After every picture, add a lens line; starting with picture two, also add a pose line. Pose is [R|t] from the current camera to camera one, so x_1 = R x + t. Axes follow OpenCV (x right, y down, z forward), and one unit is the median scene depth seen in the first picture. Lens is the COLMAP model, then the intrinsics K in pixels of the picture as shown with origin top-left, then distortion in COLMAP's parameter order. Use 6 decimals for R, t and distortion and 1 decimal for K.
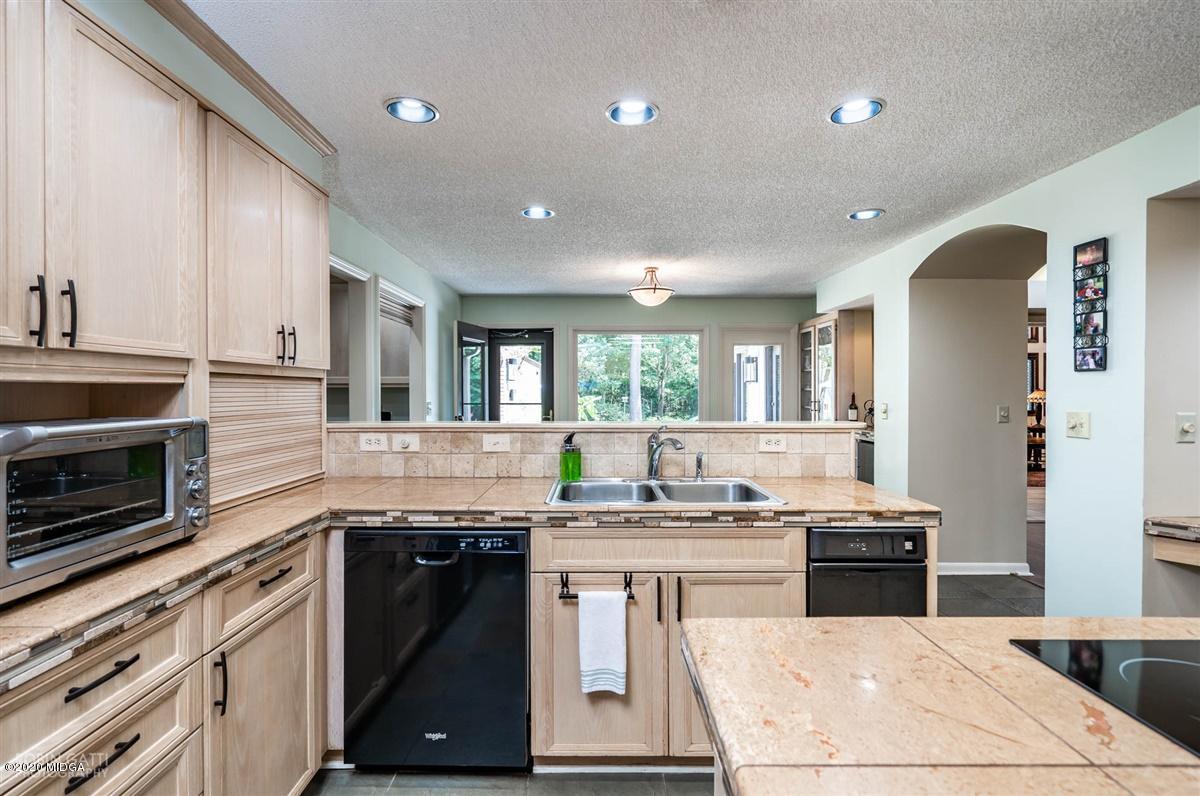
lens RADIAL K [[547.3, 0, 597.5], [0, 547.3, 403.0], [0, 0, 1]] dist [-0.004285, 0.000491]
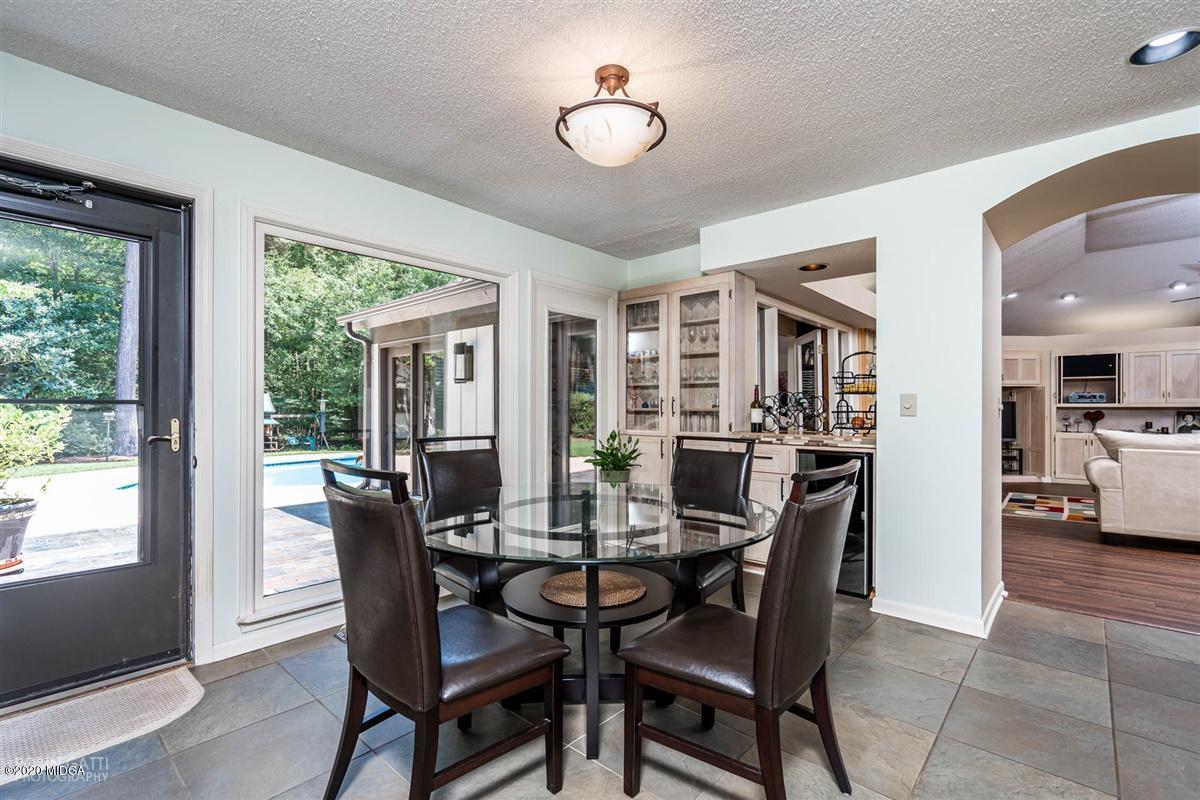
lens RADIAL K [[547.3, 0, 597.5], [0, 547.3, 405.0], [0, 0, 1]] dist [-0.004285, 0.000491]
pose [[0.678608, 0.002759, 0.734495, -0.161397], [0.017533, 0.999647, -0.019955, 0.012611], [-0.734291, 0.026420, 0.678320, 0.548868]]
